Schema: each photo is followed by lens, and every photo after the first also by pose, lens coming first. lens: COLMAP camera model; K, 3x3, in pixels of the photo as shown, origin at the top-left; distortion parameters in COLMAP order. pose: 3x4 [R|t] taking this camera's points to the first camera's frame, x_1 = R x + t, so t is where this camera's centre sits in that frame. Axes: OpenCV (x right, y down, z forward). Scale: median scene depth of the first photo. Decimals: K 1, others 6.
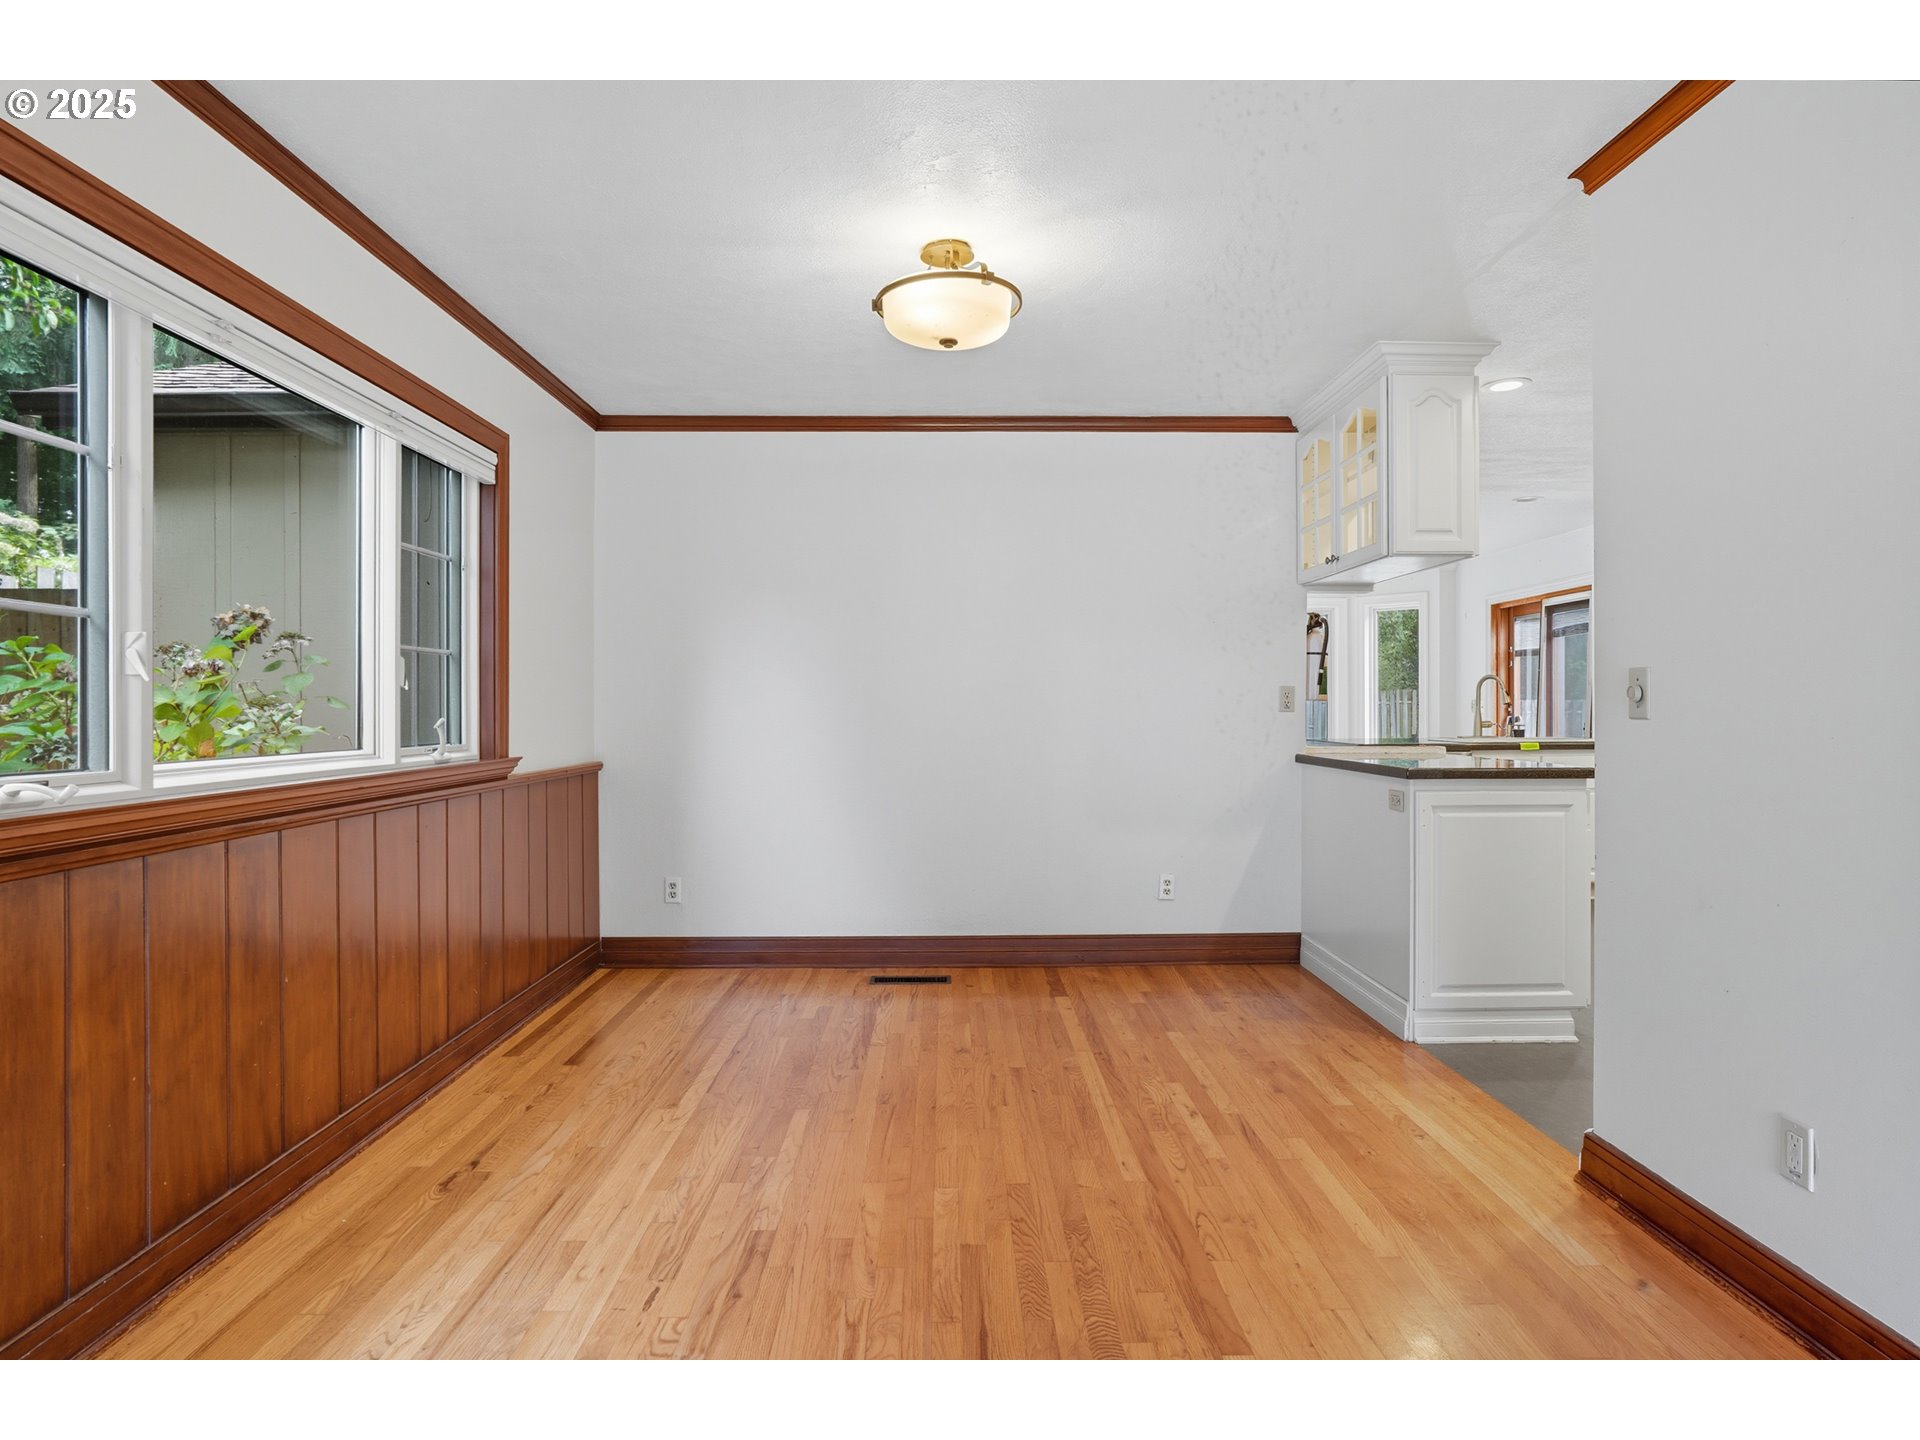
lens RADIAL K [[1082.9, 0, 955.8], [0, 1082.9, 713.7], [0, 0, 1]] dist [-0.042742, 0.032324]
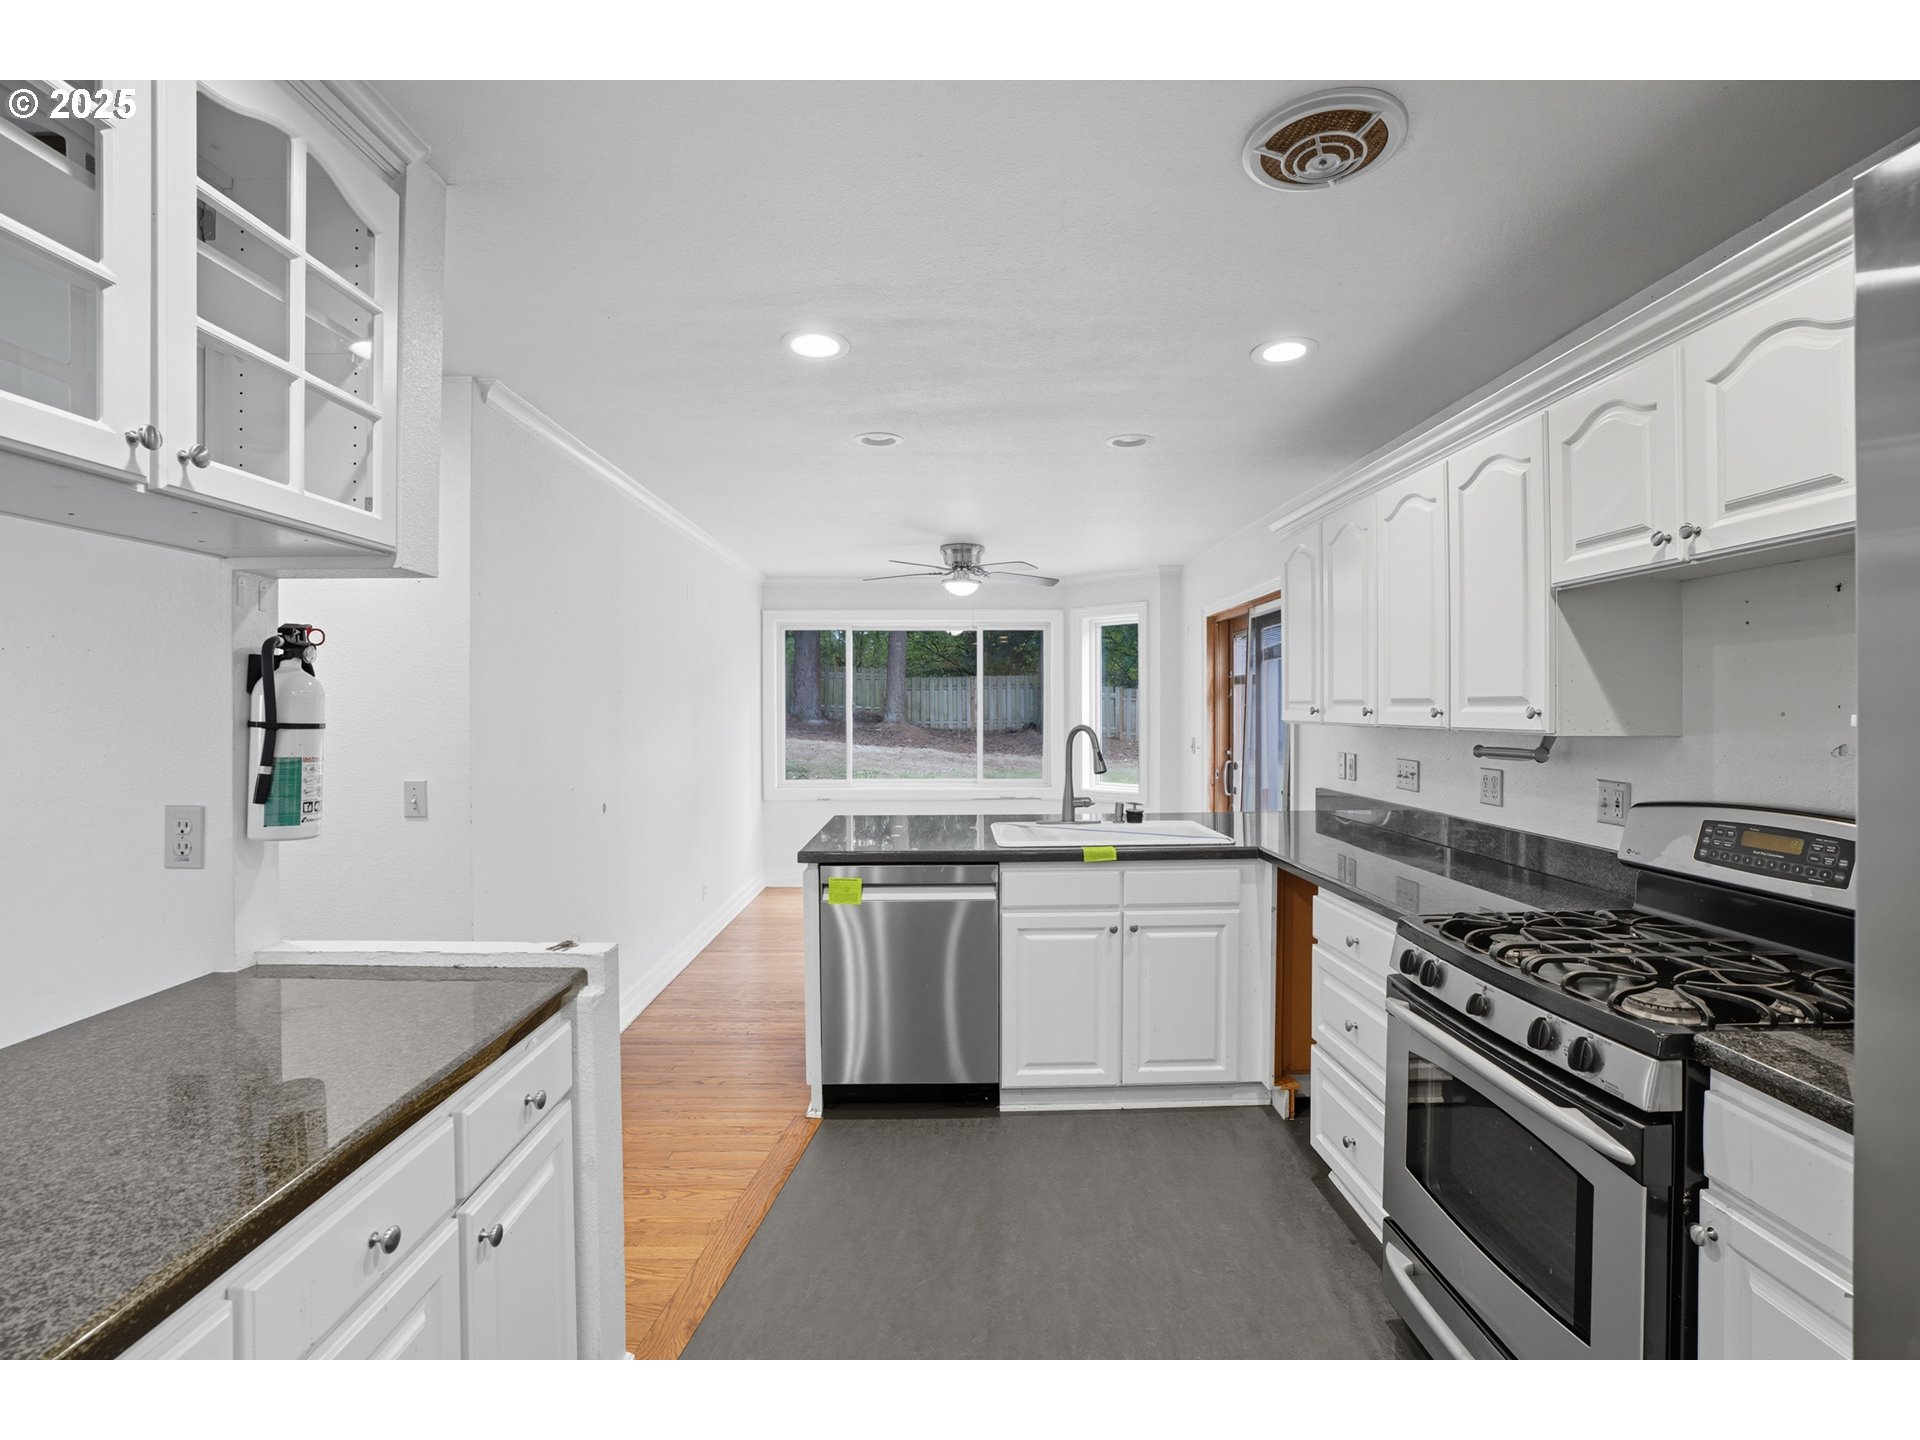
lens RADIAL K [[916.3, 0, 954.0], [0, 916.3, 715.8], [0, 0, 1]] dist [-0.070534, 0.030908]
pose [[0.999928, 0.002922, 0.011597, 0.800023], [-0.002962, 0.999990, 0.003415, -0.082773], [-0.011587, -0.003449, 0.999927, 0.894754]]
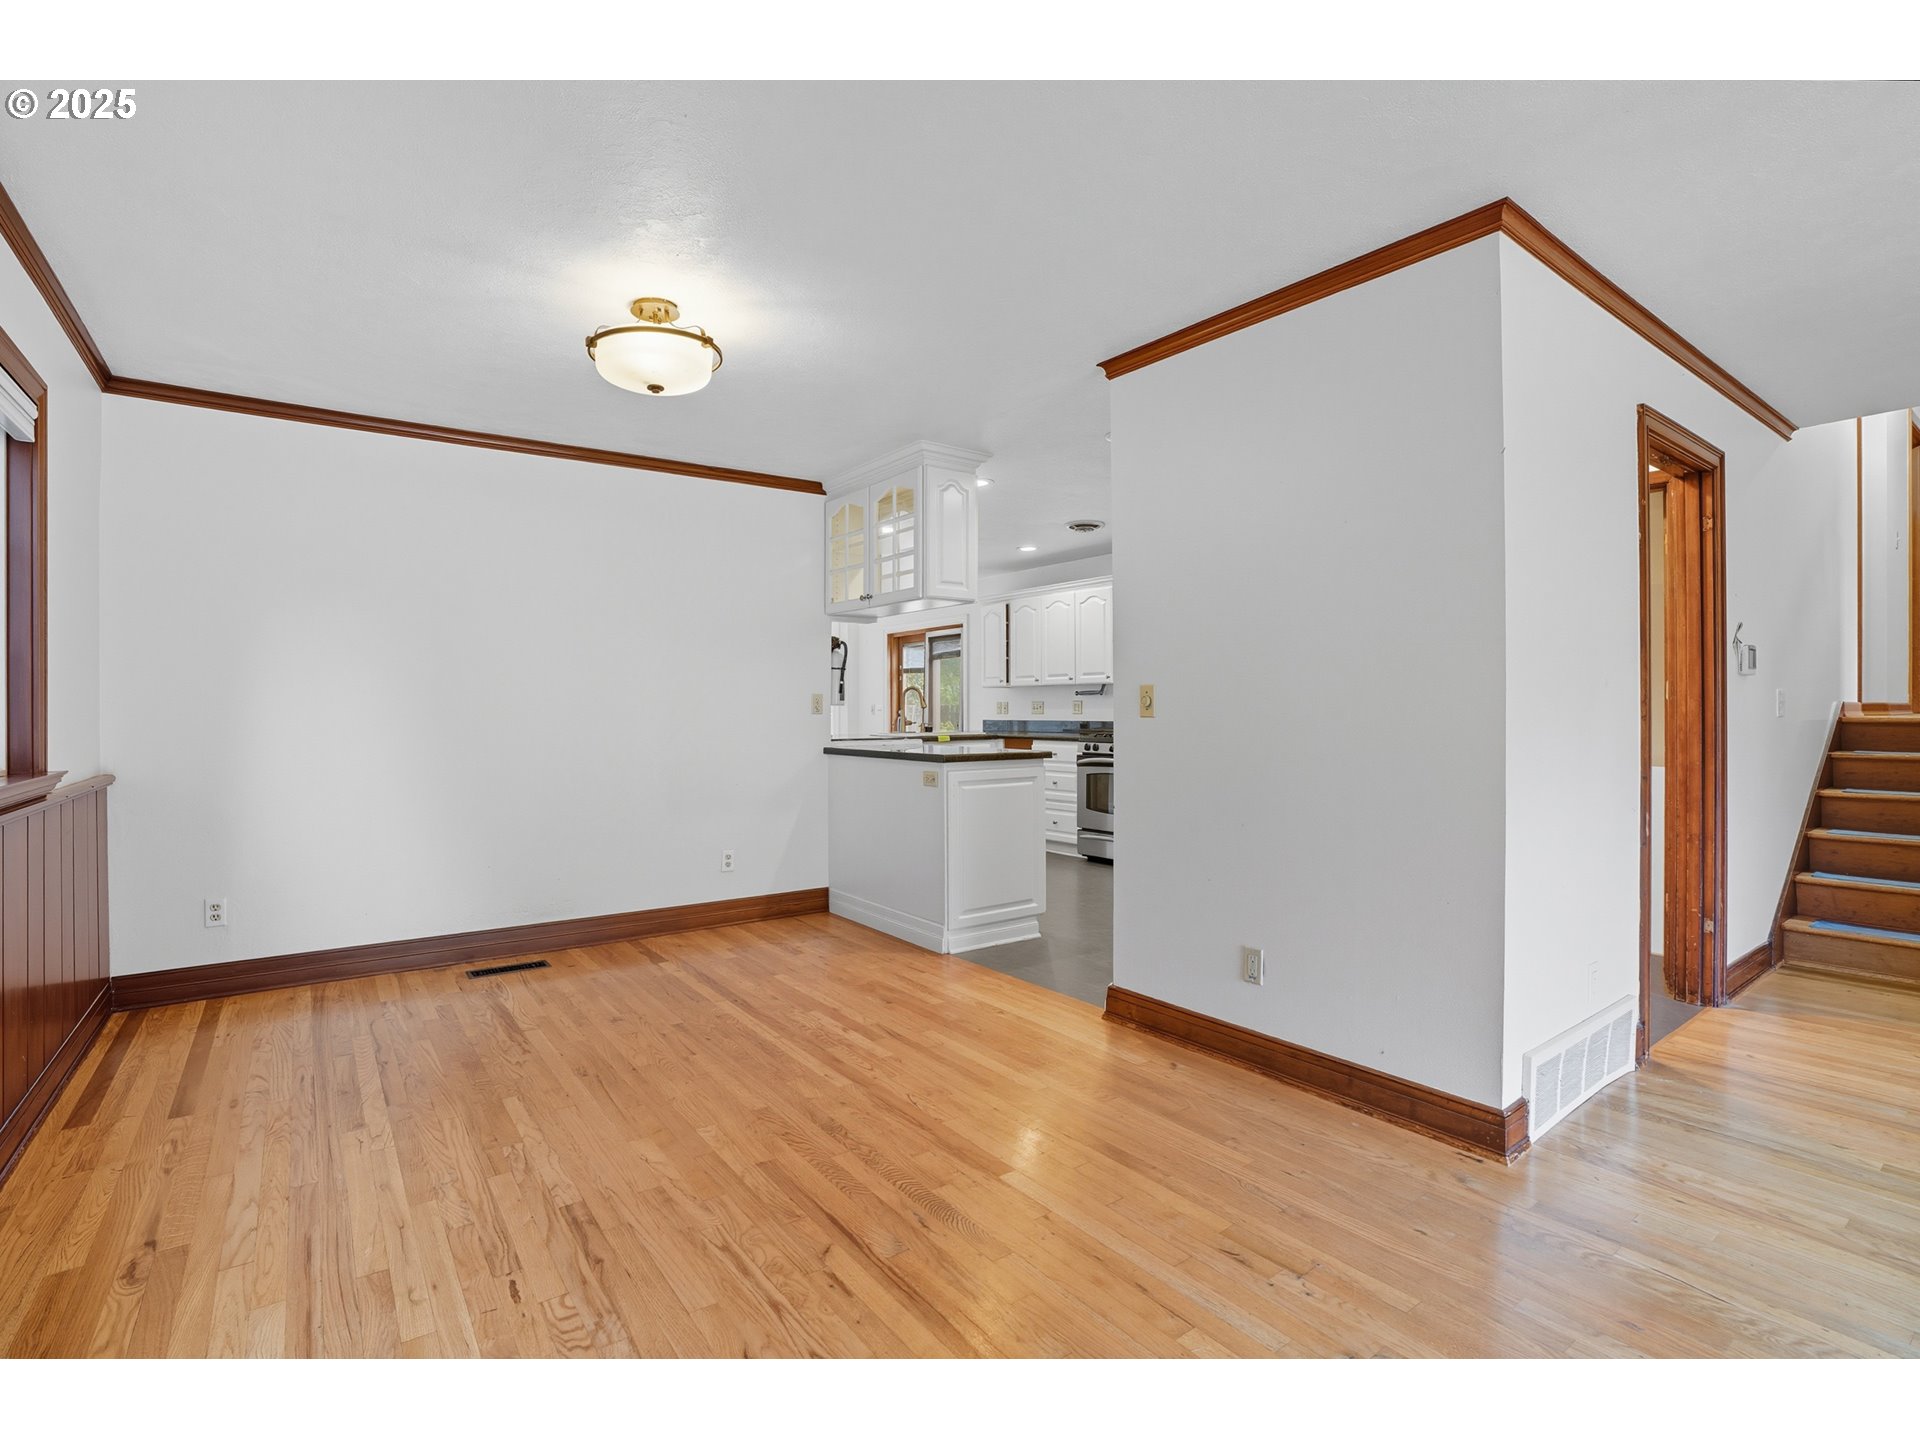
lens RADIAL K [[916.3, 0, 954.0], [0, 916.3, 715.8], [0, 0, 1]] dist [-0.070534, 0.030908]
pose [[0.817130, -0.004696, 0.576434, -0.244254], [0.004812, 0.999988, 0.001325, -0.000572], [-0.576433, 0.001691, 0.817143, 0.038895]]
